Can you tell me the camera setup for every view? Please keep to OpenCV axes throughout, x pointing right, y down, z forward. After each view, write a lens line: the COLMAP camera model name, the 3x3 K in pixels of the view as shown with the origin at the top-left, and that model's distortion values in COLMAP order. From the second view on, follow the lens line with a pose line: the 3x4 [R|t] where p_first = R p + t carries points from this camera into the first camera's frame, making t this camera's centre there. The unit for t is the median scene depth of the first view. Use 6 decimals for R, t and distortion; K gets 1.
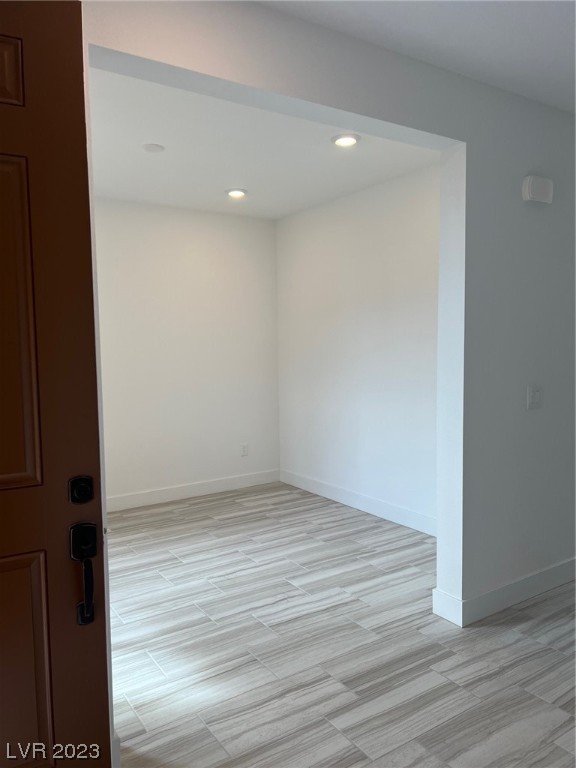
lens RADIAL K [[574.4, 0, 286.1], [0, 574.4, 385.1], [0, 0, 1]] dist [0.048090, -0.055125]
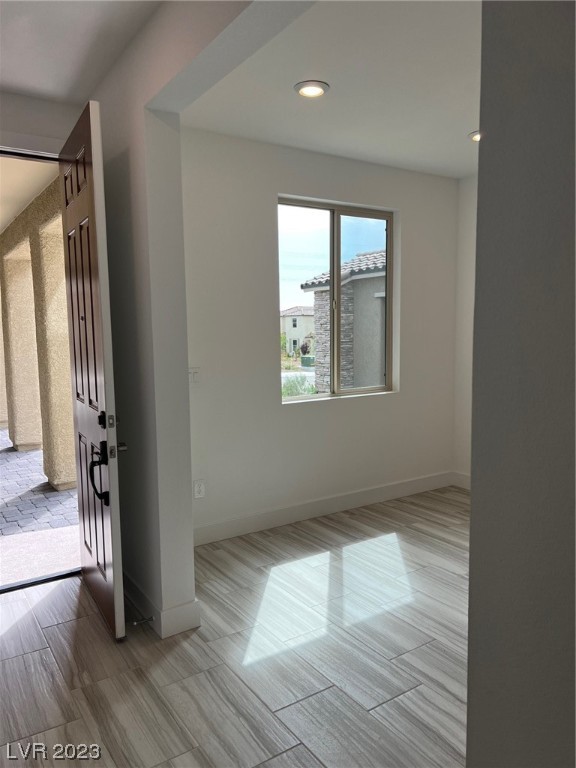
lens RADIAL K [[574.4, 0, 292.2], [0, 574.4, 383.5], [0, 0, 1]] dist [0.048090, -0.055125]
pose [[0.013895, 0.113065, -0.993490, 0.548128], [-0.064838, 0.991597, 0.111943, -0.053058], [0.997799, 0.062860, 0.021109, 0.678364]]
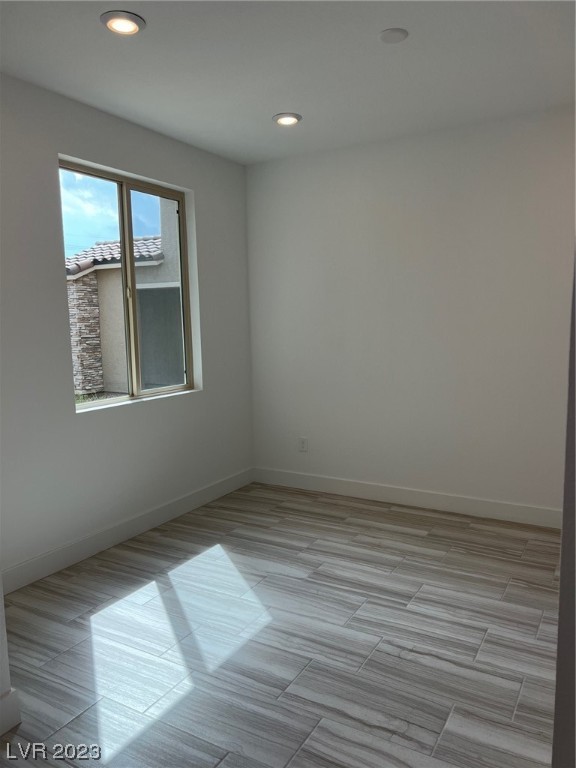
lens RADIAL K [[574.4, 0, 287.4], [0, 574.4, 385.8], [0, 0, 1]] dist [0.048090, -0.055125]
pose [[0.449218, 0.112118, -0.886359, 0.404710], [-0.055167, 0.993682, 0.097734, -0.040057], [0.891717, 0.004994, 0.452565, 0.564727]]
